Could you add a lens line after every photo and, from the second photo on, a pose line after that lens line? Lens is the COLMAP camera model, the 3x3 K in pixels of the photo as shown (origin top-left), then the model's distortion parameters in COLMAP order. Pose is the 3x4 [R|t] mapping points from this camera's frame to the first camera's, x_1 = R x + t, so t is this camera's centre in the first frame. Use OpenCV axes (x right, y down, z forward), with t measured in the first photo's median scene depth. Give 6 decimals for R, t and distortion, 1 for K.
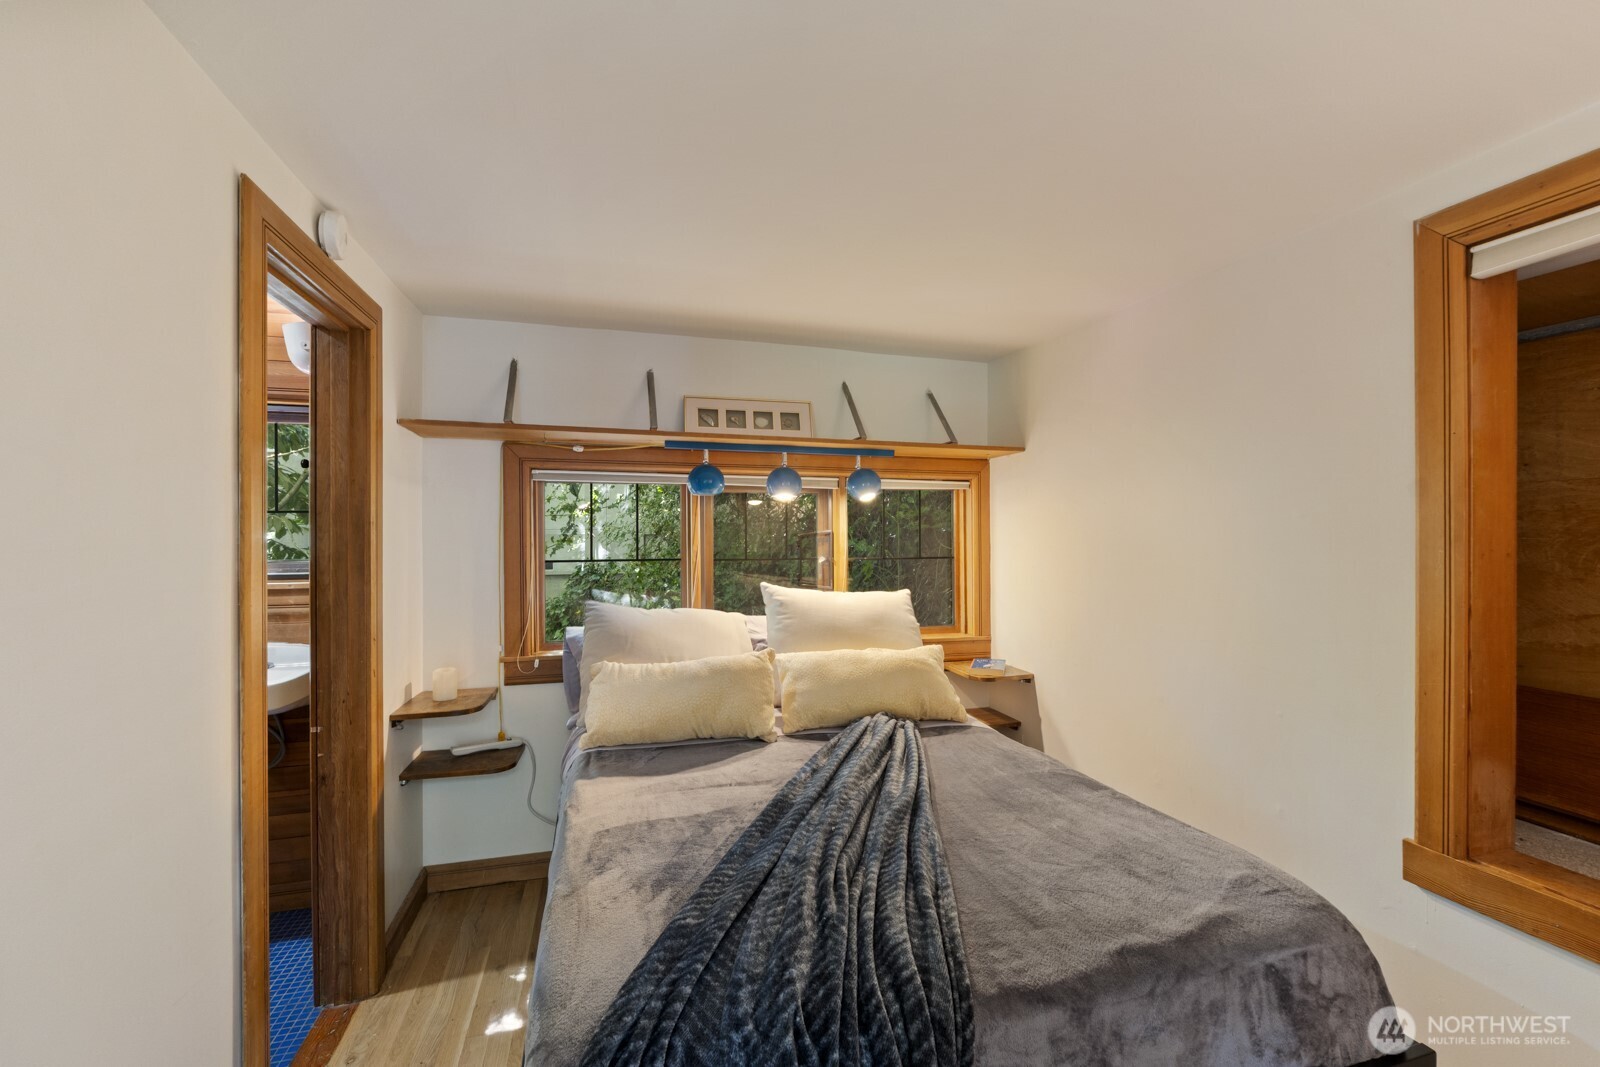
lens RADIAL K [[668.8, 0, 808.1], [0, 668.8, 529.5], [0, 0, 1]] dist [-0.009034, 0.000203]
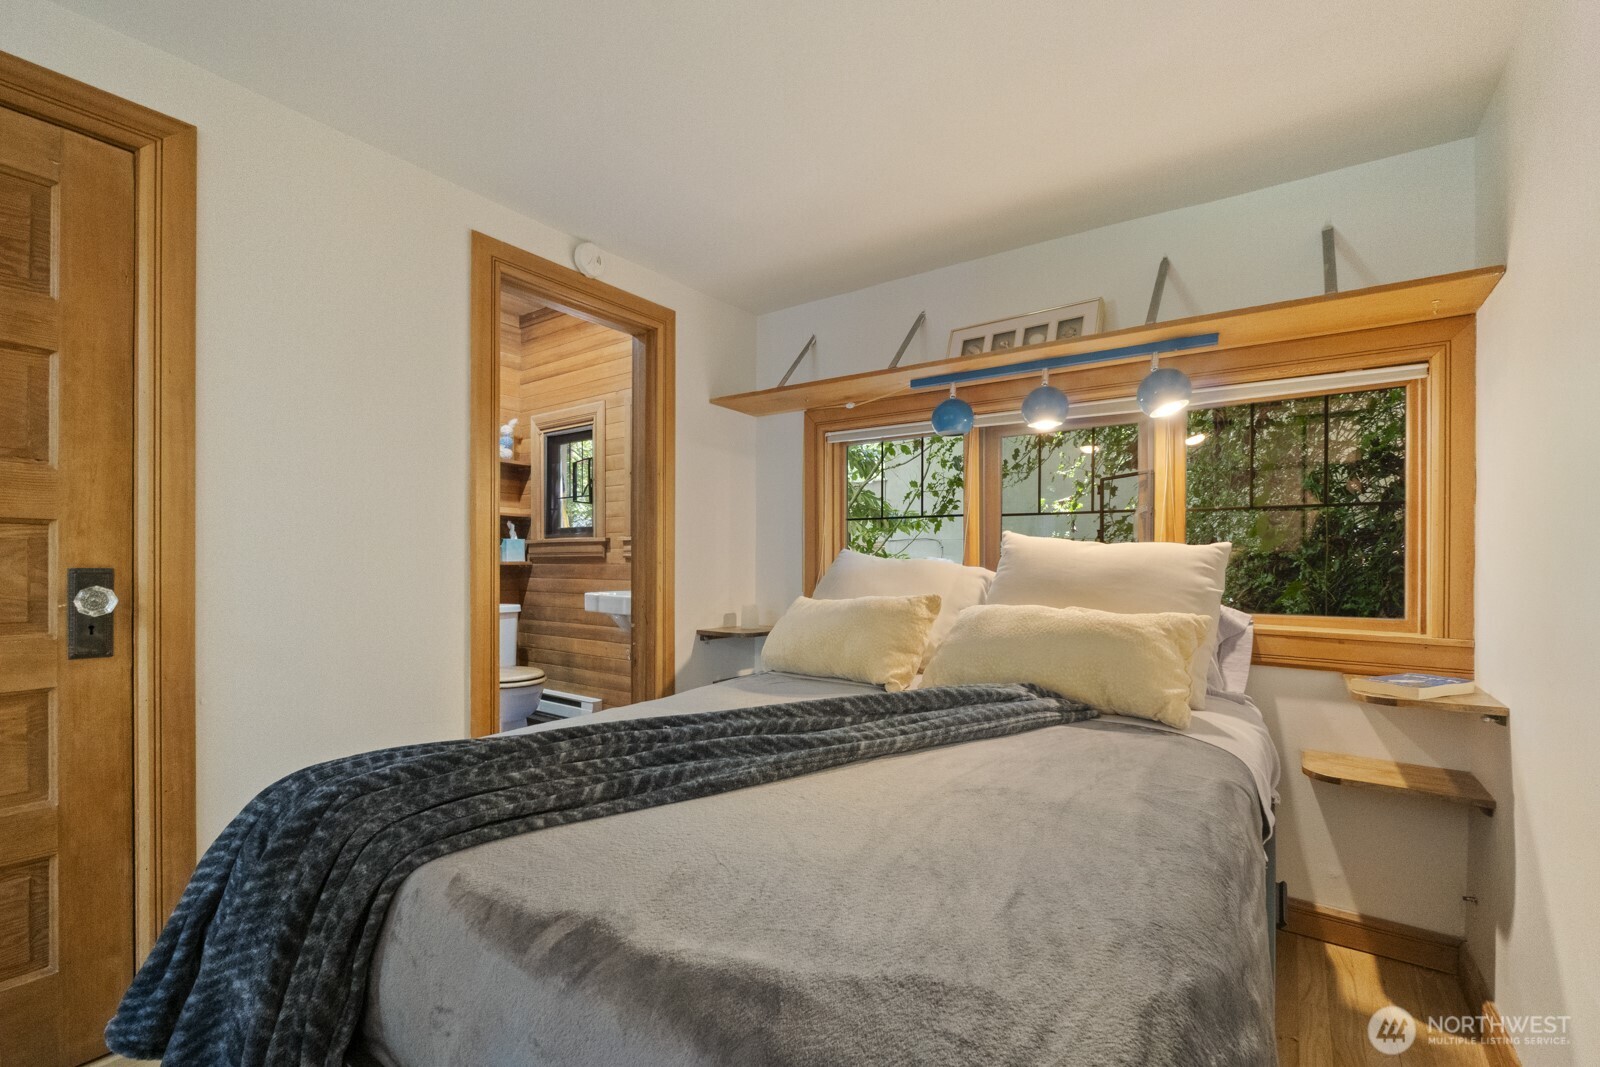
lens RADIAL K [[668.8, 0, 799.4], [0, 668.8, 547.9], [0, 0, 1]] dist [-0.009034, 0.000203]
pose [[0.632832, -0.002937, -0.774284, 0.381972], [-0.002689, 0.999978, -0.005991, 0.099964], [0.774285, 0.005874, 0.632810, 0.272211]]
